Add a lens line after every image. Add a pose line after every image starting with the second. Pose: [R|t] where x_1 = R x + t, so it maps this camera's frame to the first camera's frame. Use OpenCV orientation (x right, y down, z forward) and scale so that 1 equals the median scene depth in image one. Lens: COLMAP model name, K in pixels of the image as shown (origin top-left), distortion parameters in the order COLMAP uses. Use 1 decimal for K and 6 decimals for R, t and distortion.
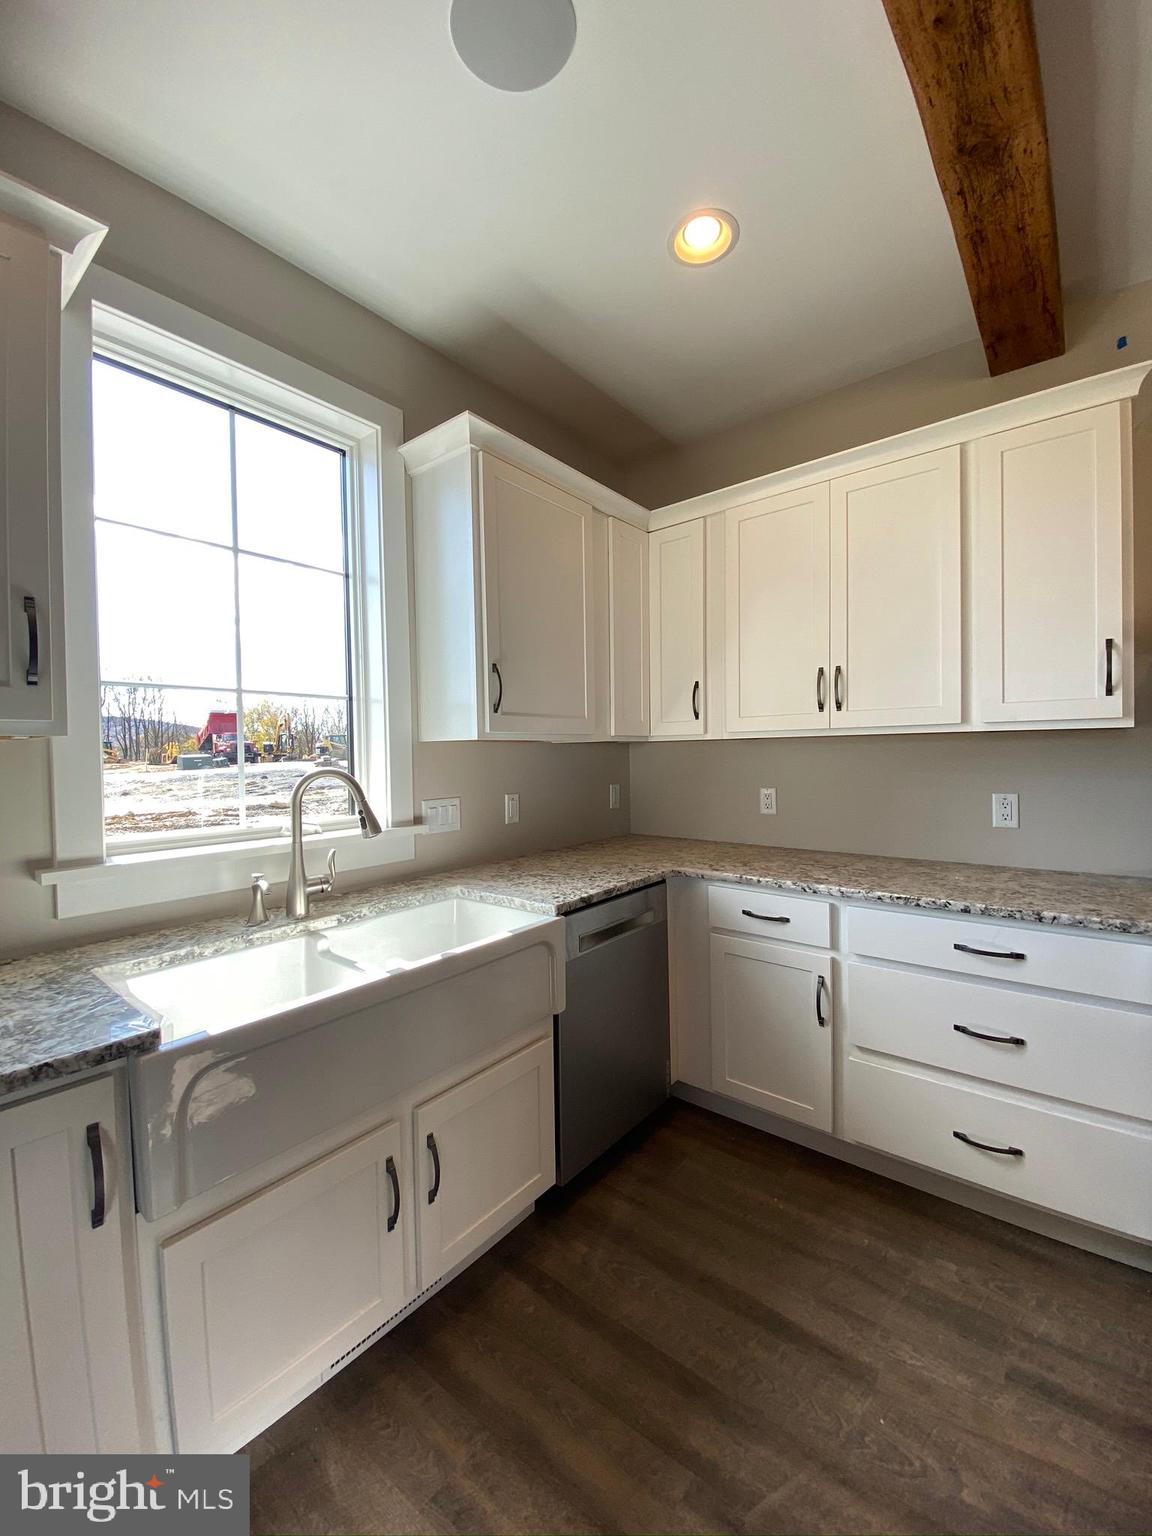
lens RADIAL K [[626.2, 0, 571.4], [0, 626.2, 762.9], [0, 0, 1]] dist [-0.002903, -0.002318]
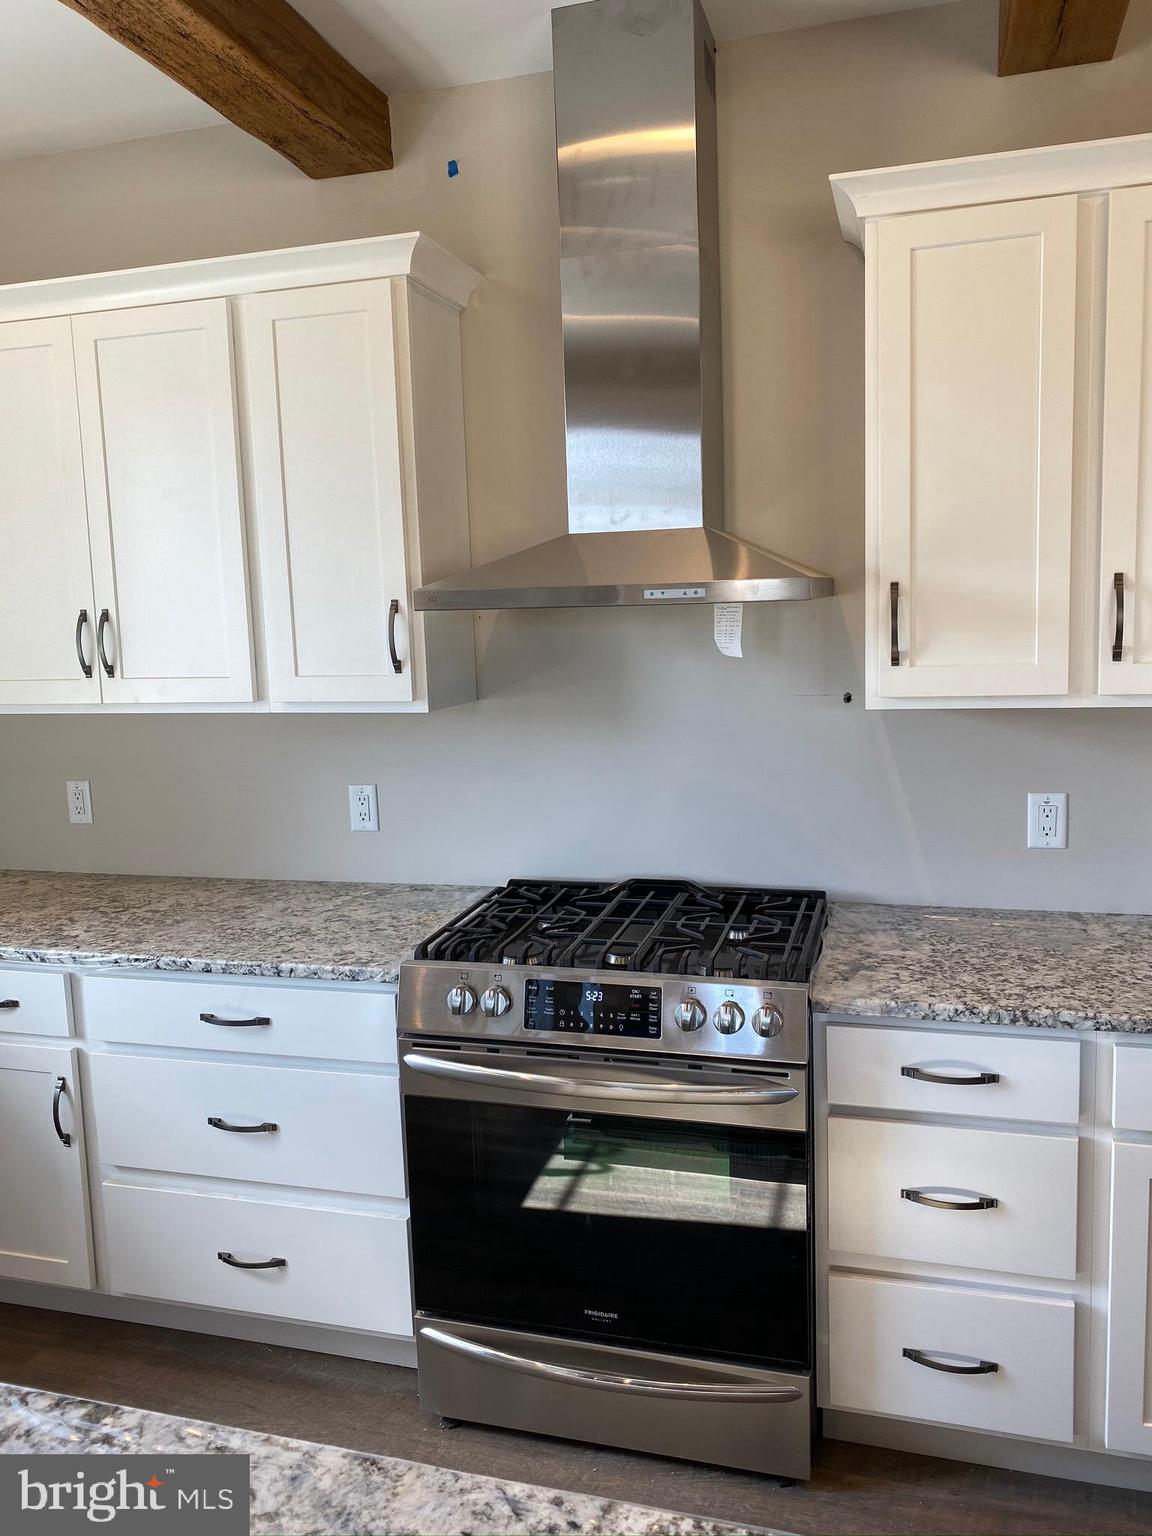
lens RADIAL K [[1151.3, 0, 576.7], [0, 1151.3, 759.3], [0, 0, 1]] dist [-0.004291, 0.005586]
pose [[0.916083, -0.063998, 0.395848, 0.450413], [0.023980, 0.994158, 0.105234, -0.131315], [-0.400270, -0.086910, 0.912267, -0.363905]]
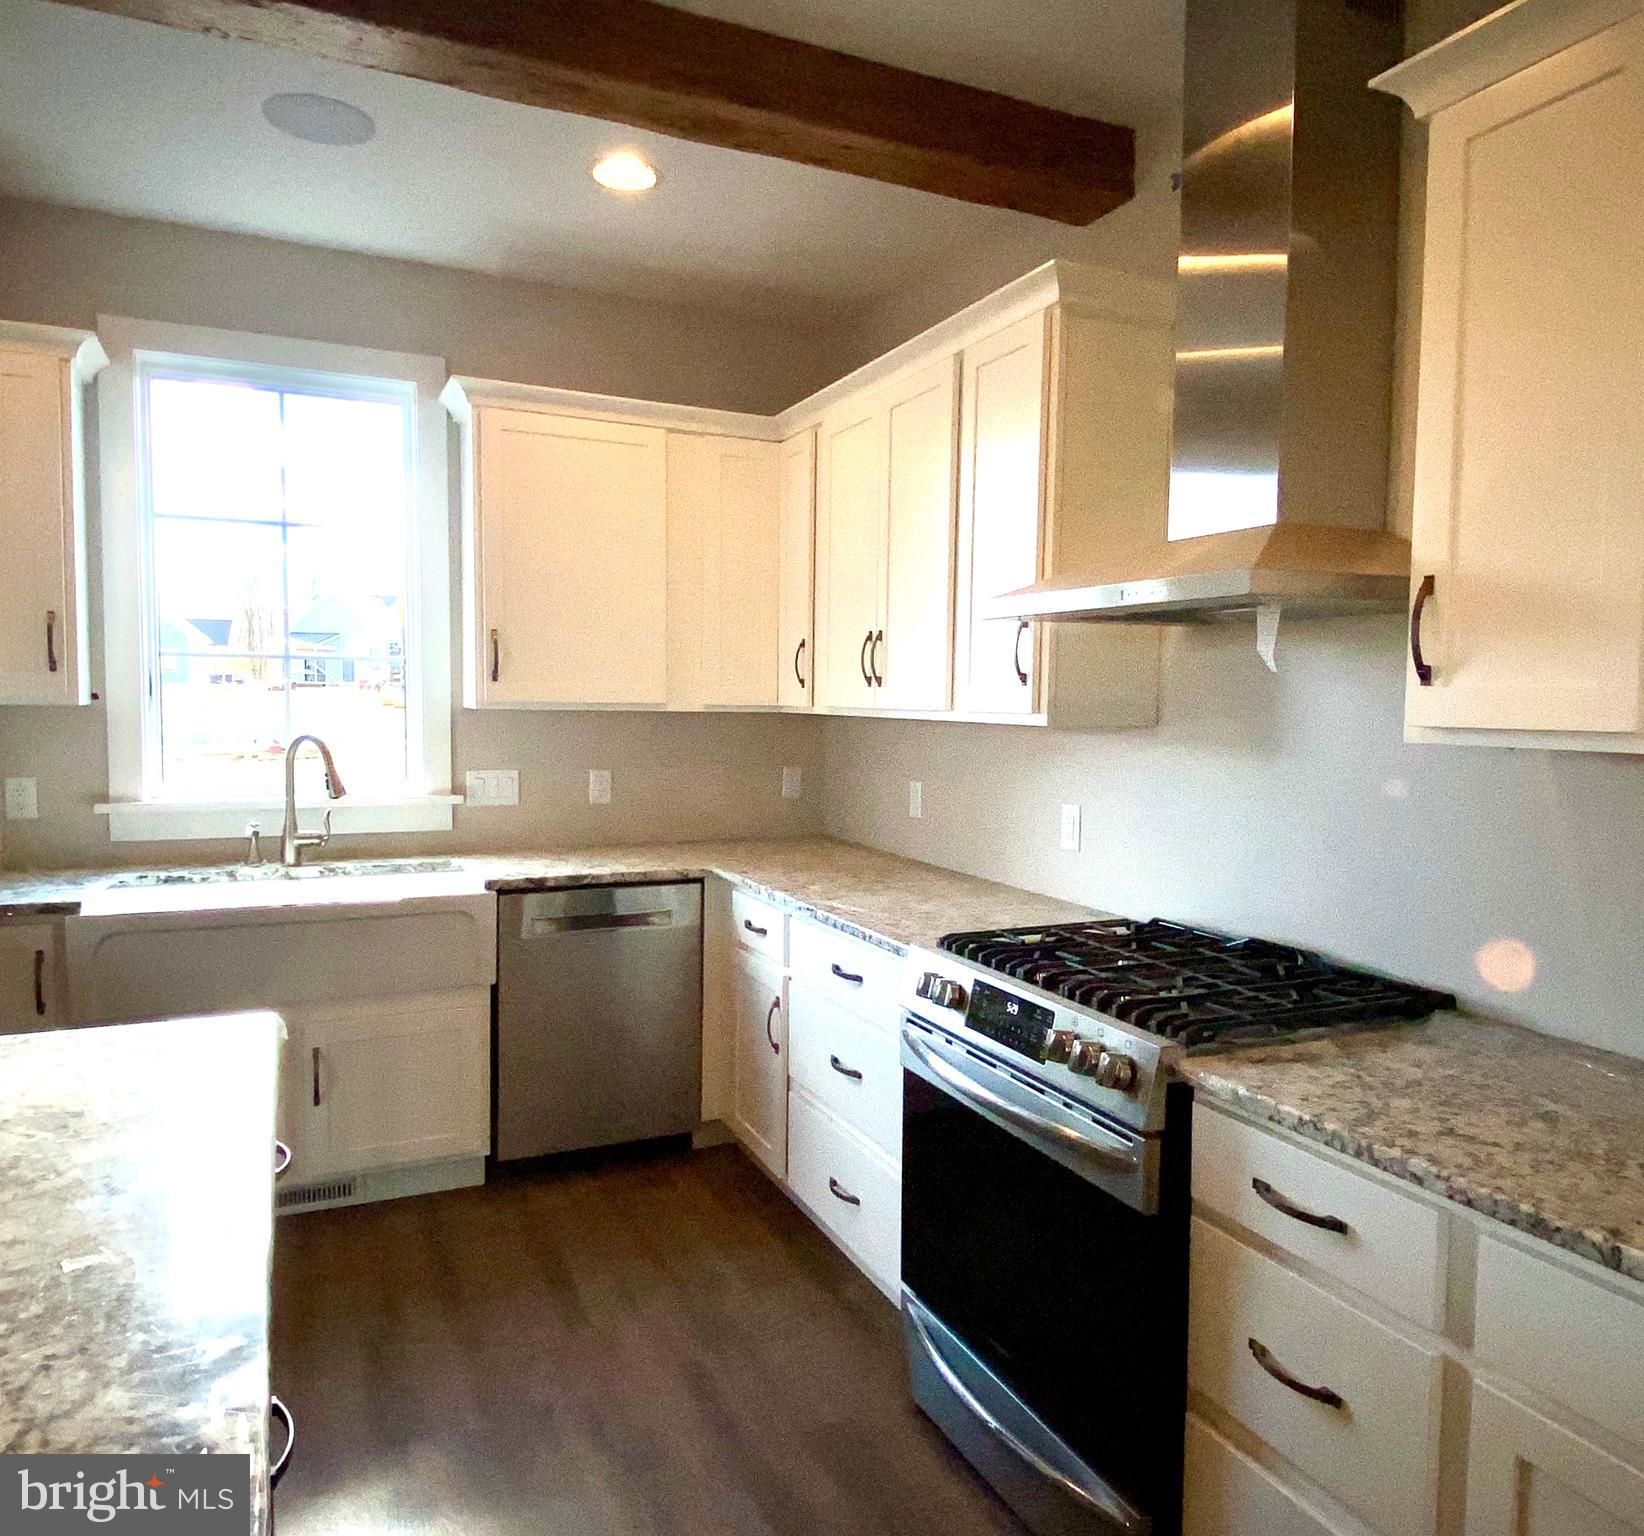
lens RADIAL K [[1179.6, 0, 830.9], [0, 1179.6, 770.6], [0, 0, 1]] dist [-0.001962, -0.005405]
pose [[0.904608, 0.056415, -0.422495, 1.168662], [-0.037587, 0.997899, 0.052770, -0.061690], [0.424584, -0.031856, 0.904828, -0.435219]]
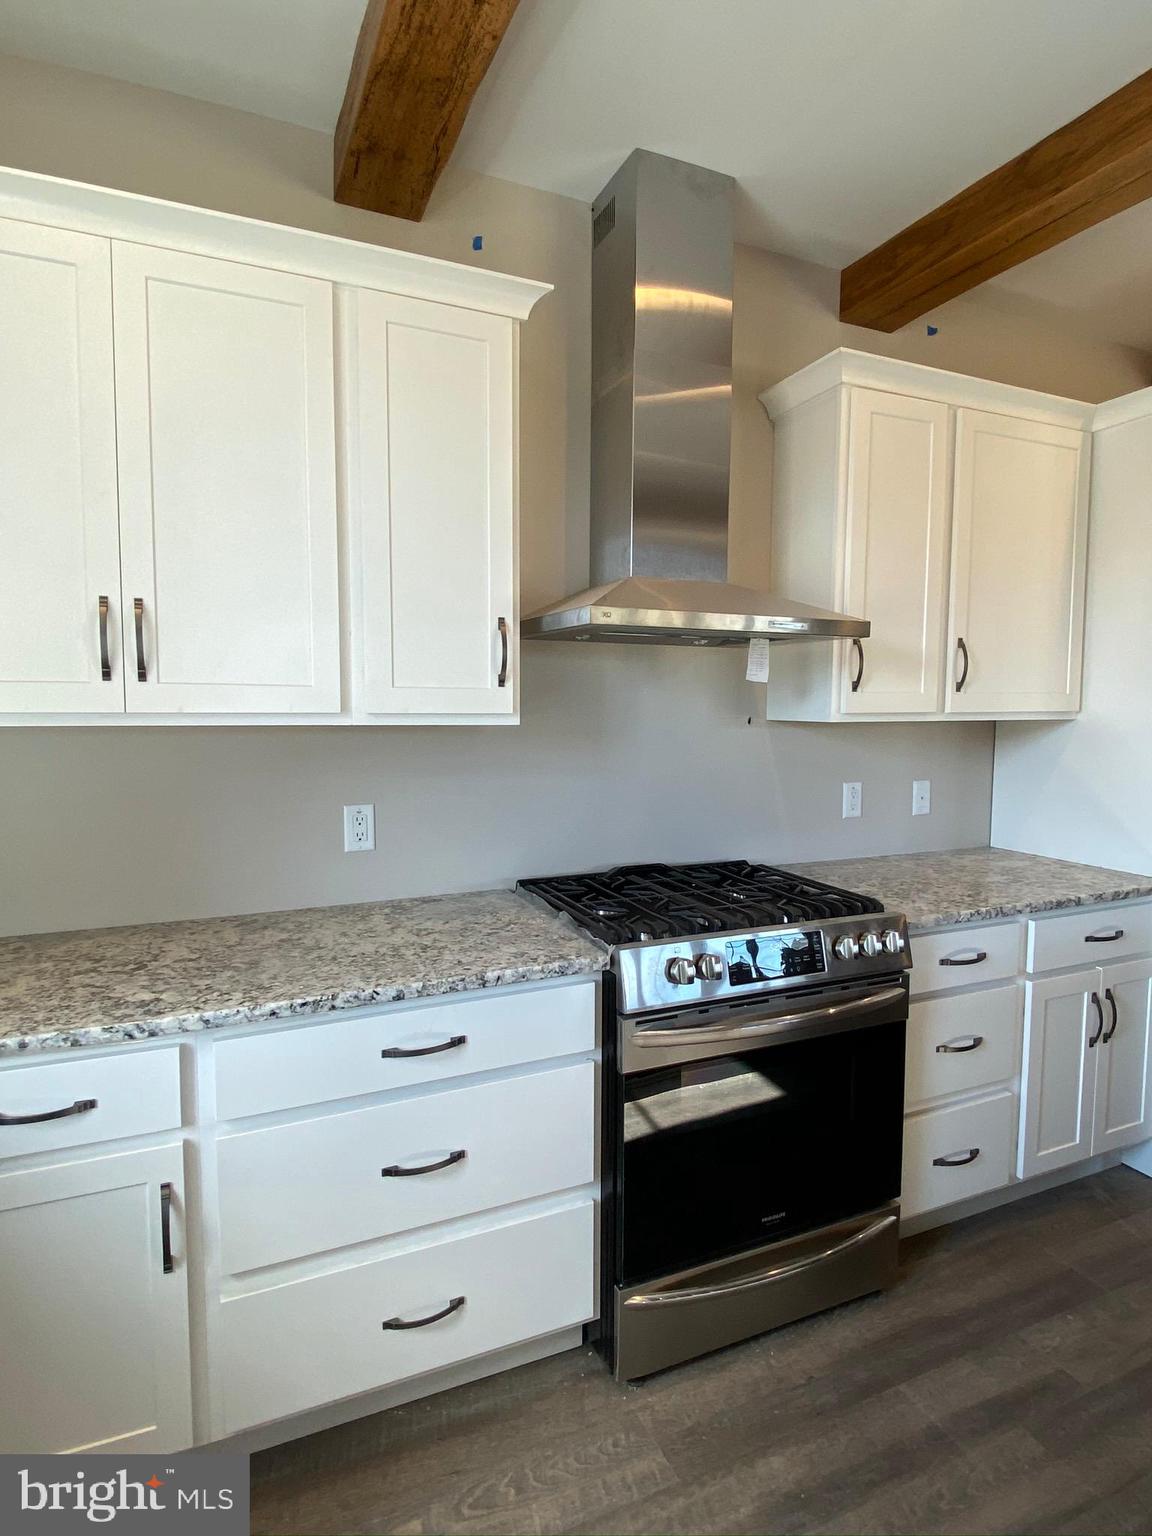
lens RADIAL K [[822.3, 0, 573.0], [0, 822.3, 765.7], [0, 0, 1]] dist [0.017917, -0.011387]
pose [[0.450468, -0.048943, 0.891450, -0.058184], [0.005123, 0.998621, 0.052239, -0.052428], [-0.892778, -0.018965, 0.450098, 0.387416]]
